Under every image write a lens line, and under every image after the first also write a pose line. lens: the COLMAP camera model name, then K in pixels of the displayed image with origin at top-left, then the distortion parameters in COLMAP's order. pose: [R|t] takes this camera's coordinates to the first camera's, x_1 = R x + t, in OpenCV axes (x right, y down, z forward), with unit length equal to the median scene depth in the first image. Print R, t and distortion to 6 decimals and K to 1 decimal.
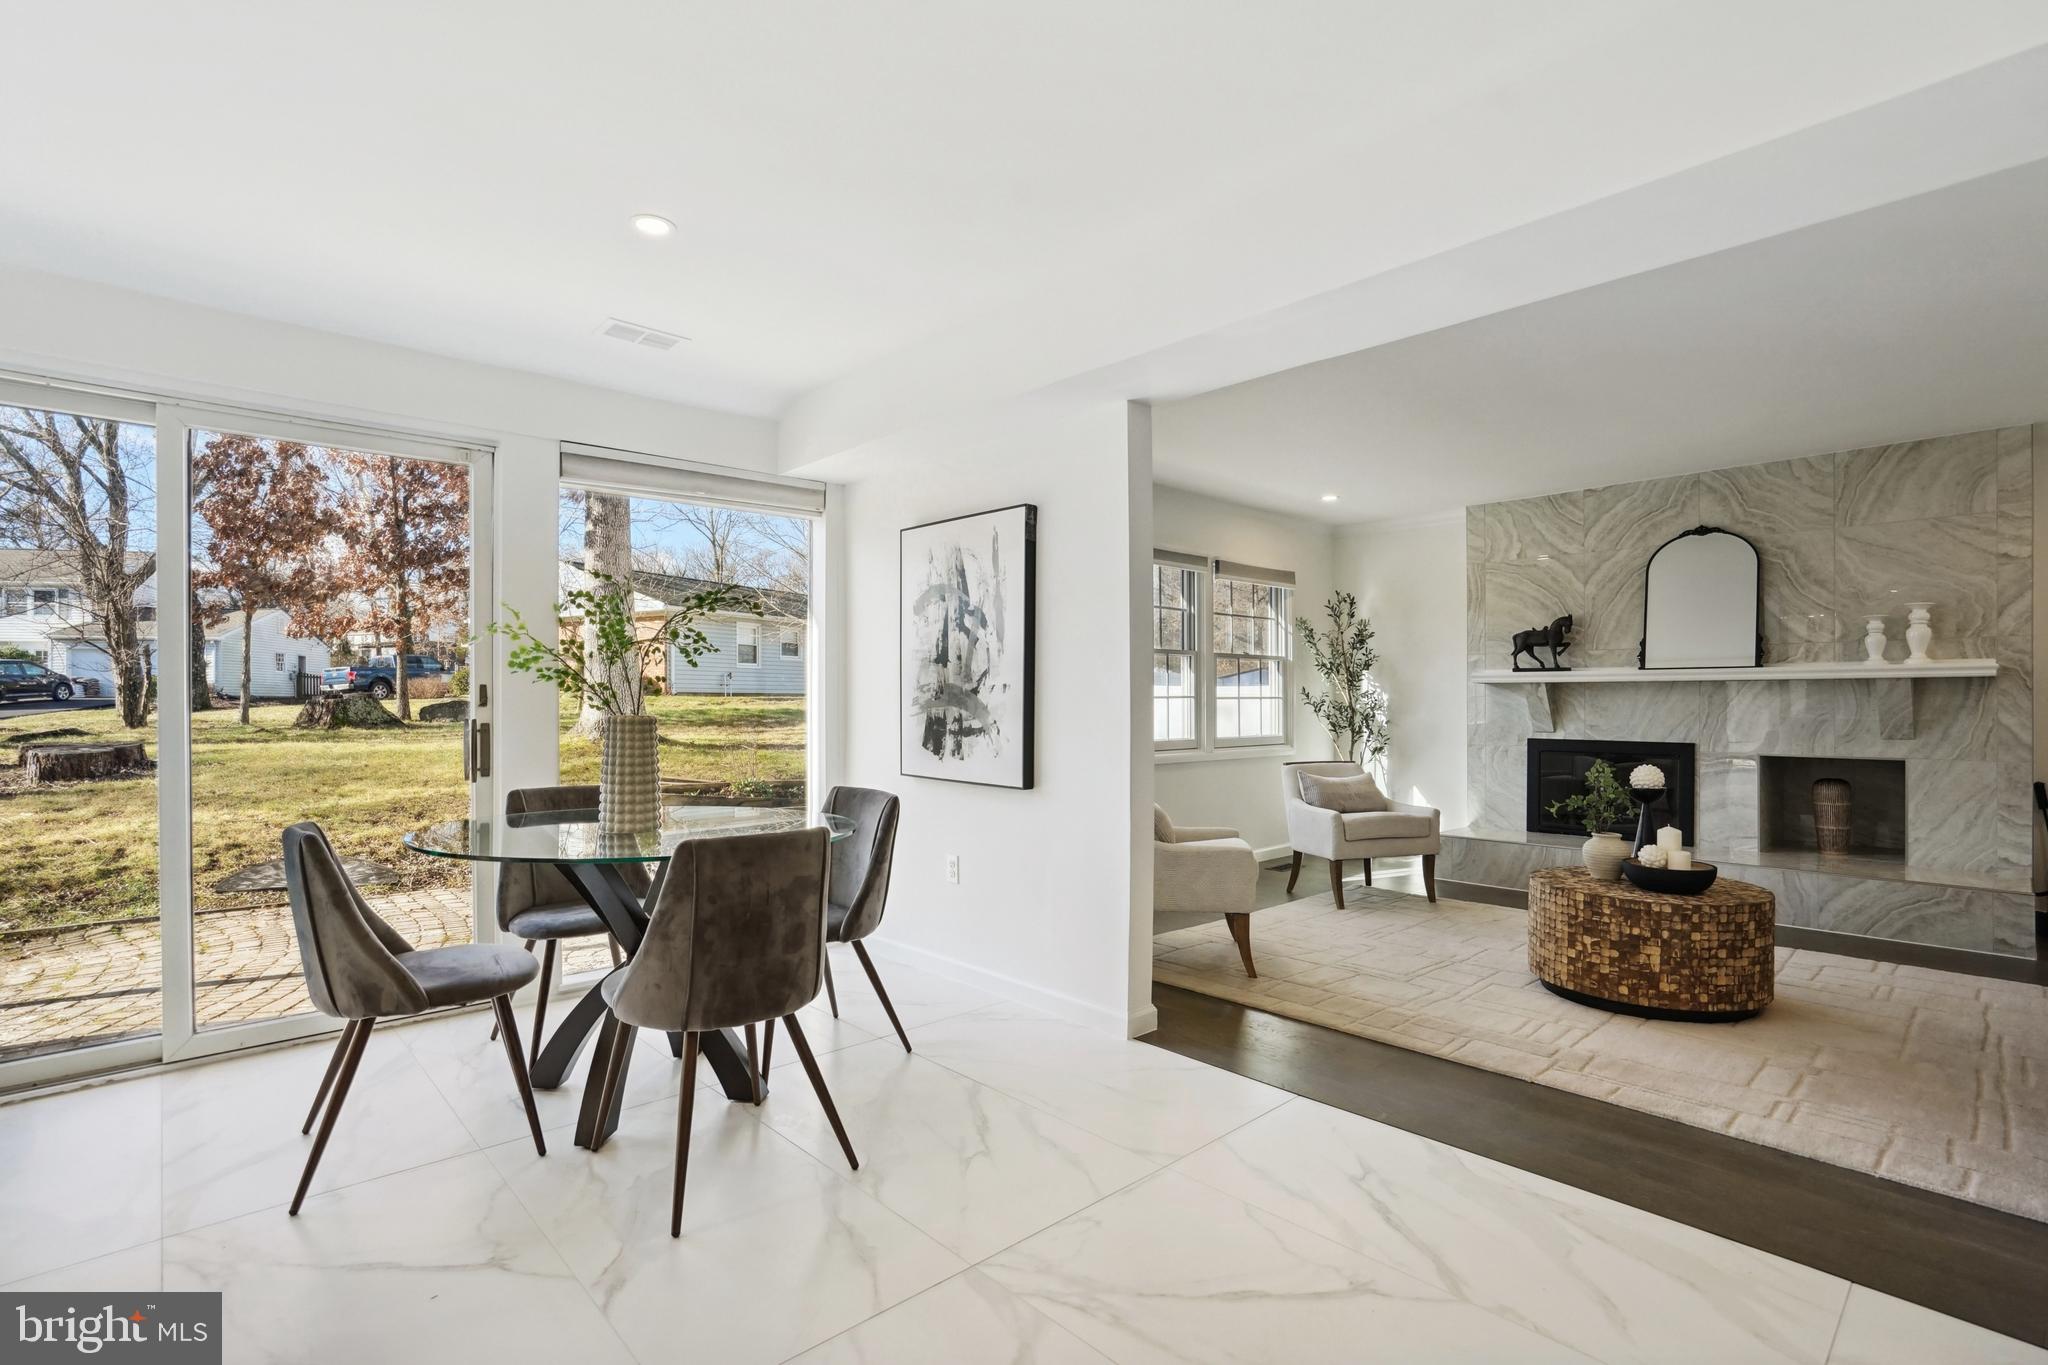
lens RADIAL K [[959.0, 0, 1021.0], [0, 959.0, 699.0], [0, 0, 1]] dist [-0.040360, 0.019399]
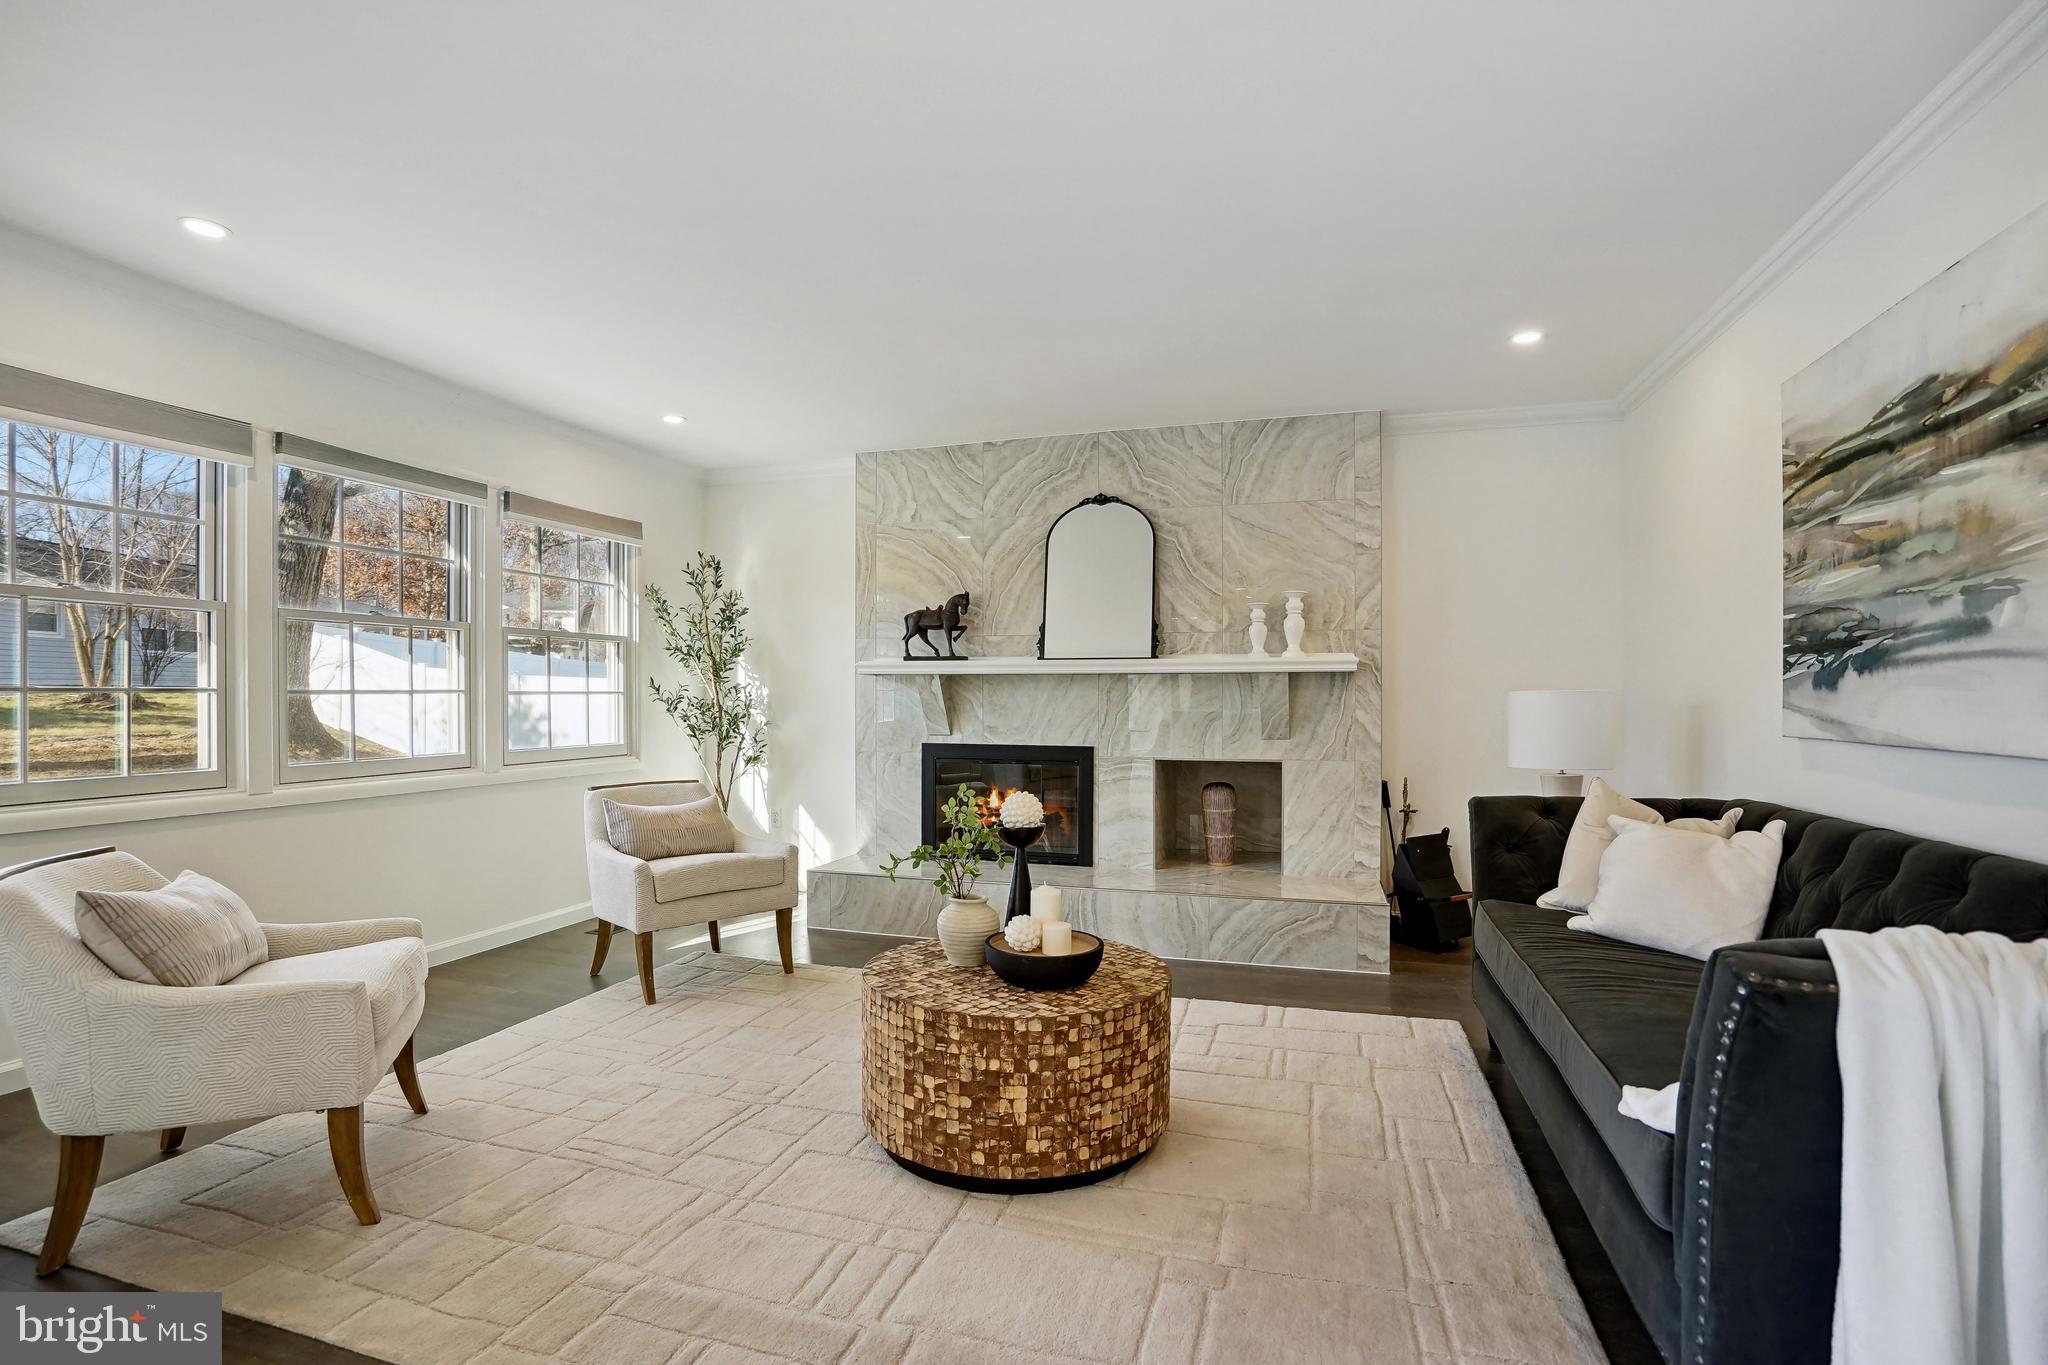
lens RADIAL K [[1000.6, 0, 998.8], [0, 1000.6, 703.8], [0, 0, 1]] dist [-0.061235, 0.029734]
pose [[0.872837, -0.004707, 0.487989, 0.214024], [-0.000629, 0.999942, 0.010771, -0.001805], [-0.488011, -0.009708, 0.872784, 0.272519]]
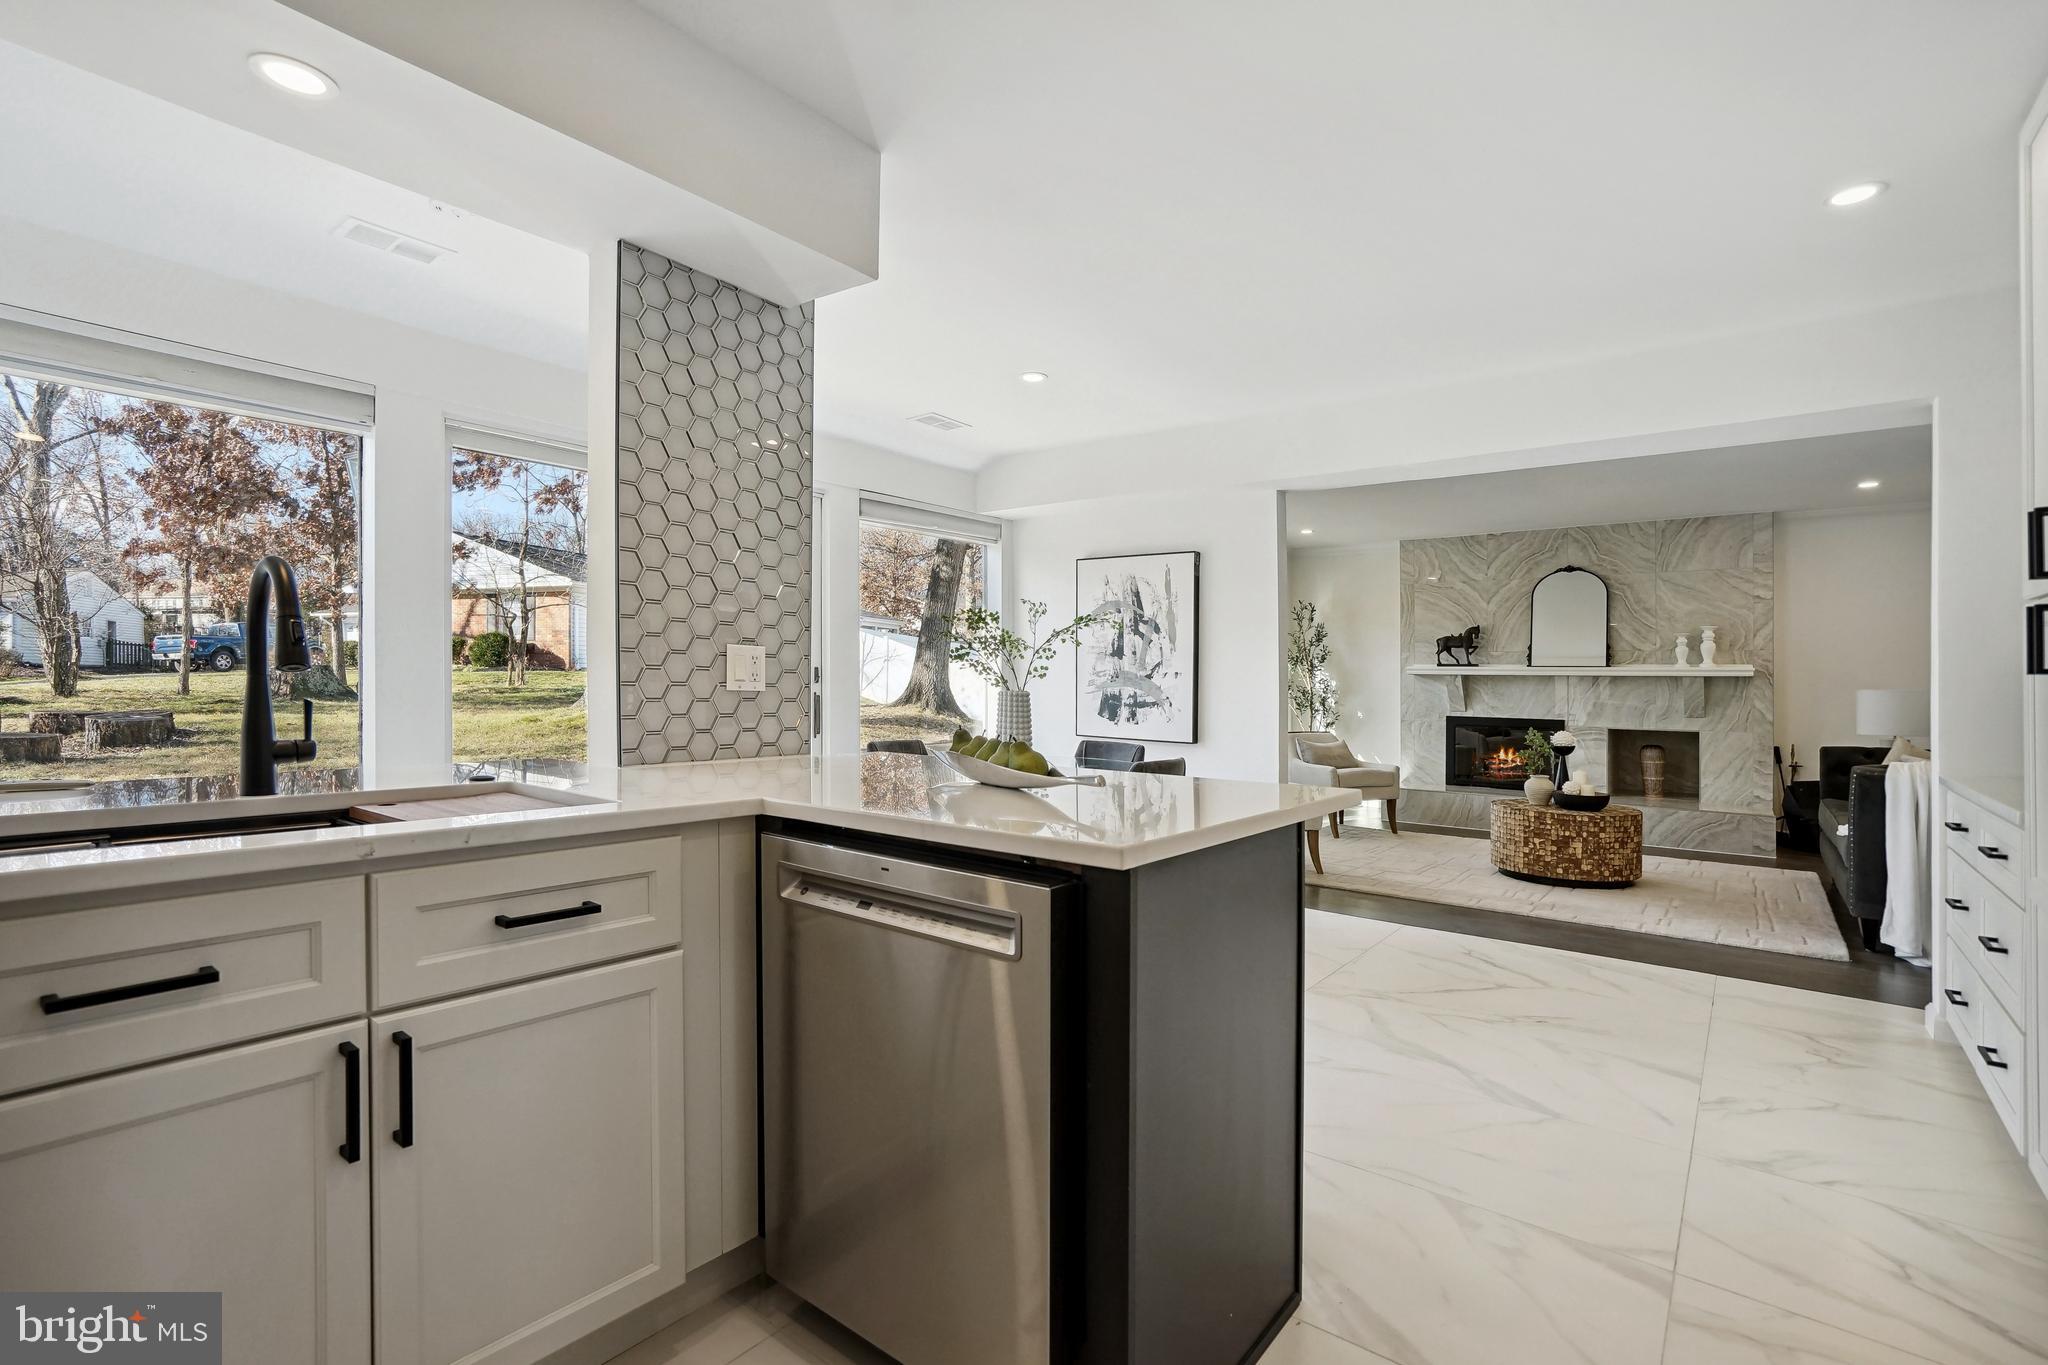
lens RADIAL K [[950.2, 0, 1021.2], [0, 950.2, 666.0], [0, 0, 1]] dist [-0.047799, 0.027526]
pose [[0.987352, 0.016966, 0.157630, -0.334588], [-0.014528, 0.999757, -0.016609, 0.001396], [-0.157874, 0.014109, 0.987359, -0.274870]]
